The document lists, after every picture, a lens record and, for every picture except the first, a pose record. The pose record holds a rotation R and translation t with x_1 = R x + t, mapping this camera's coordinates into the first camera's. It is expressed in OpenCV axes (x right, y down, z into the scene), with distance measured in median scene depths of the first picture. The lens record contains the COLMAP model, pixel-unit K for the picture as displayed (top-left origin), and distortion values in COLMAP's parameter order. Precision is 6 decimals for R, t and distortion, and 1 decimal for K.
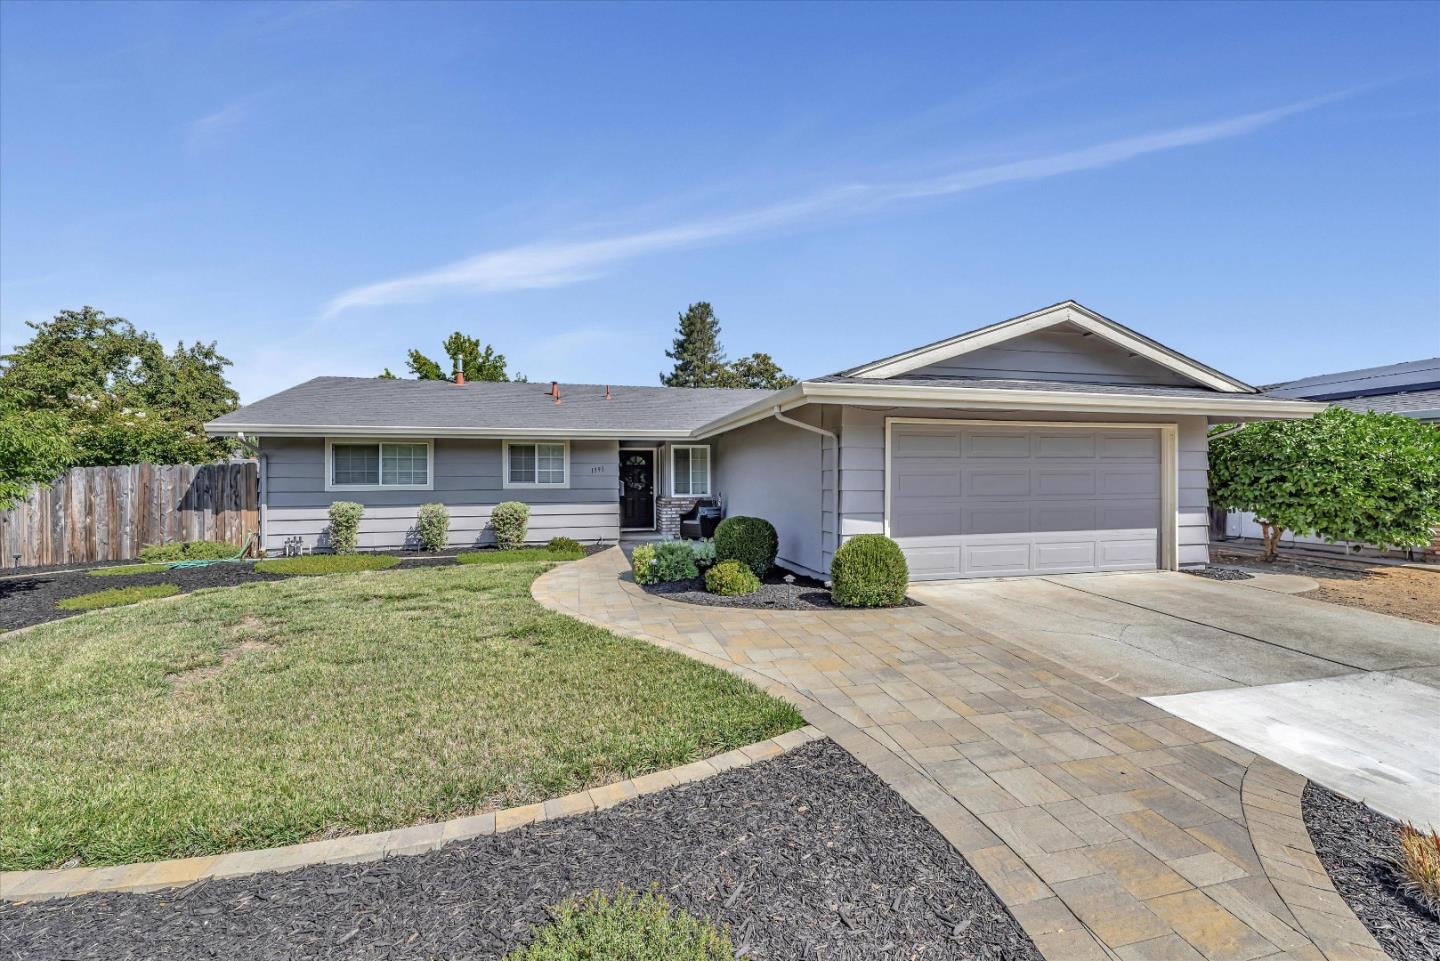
lens RADIAL K [[600.7, 0, 719.5], [0, 600.7, 480.0], [0, 0, 1]] dist [-0.000171, 0.000125]
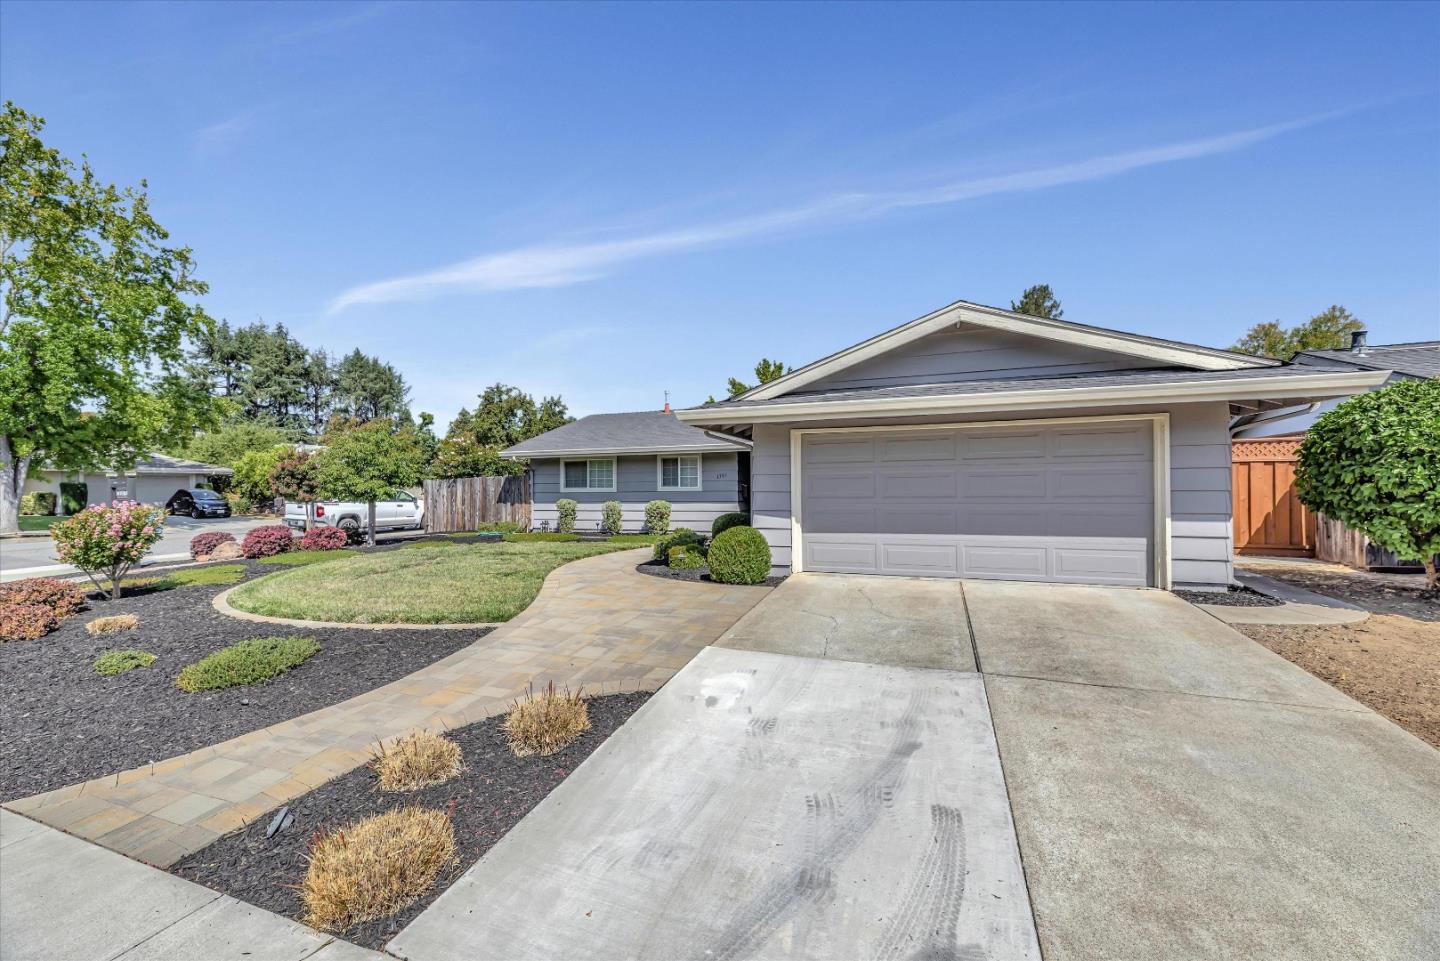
lens RADIAL K [[600.7, 0, 722.4], [0, 600.7, 481.0], [0, 0, 1]] dist [-0.000171, 0.000125]
pose [[0.818381, -0.007664, -0.574624, 0.598420], [0.004348, 0.999965, -0.007144, 0.002985], [0.574659, 0.003348, 0.818386, -0.027613]]
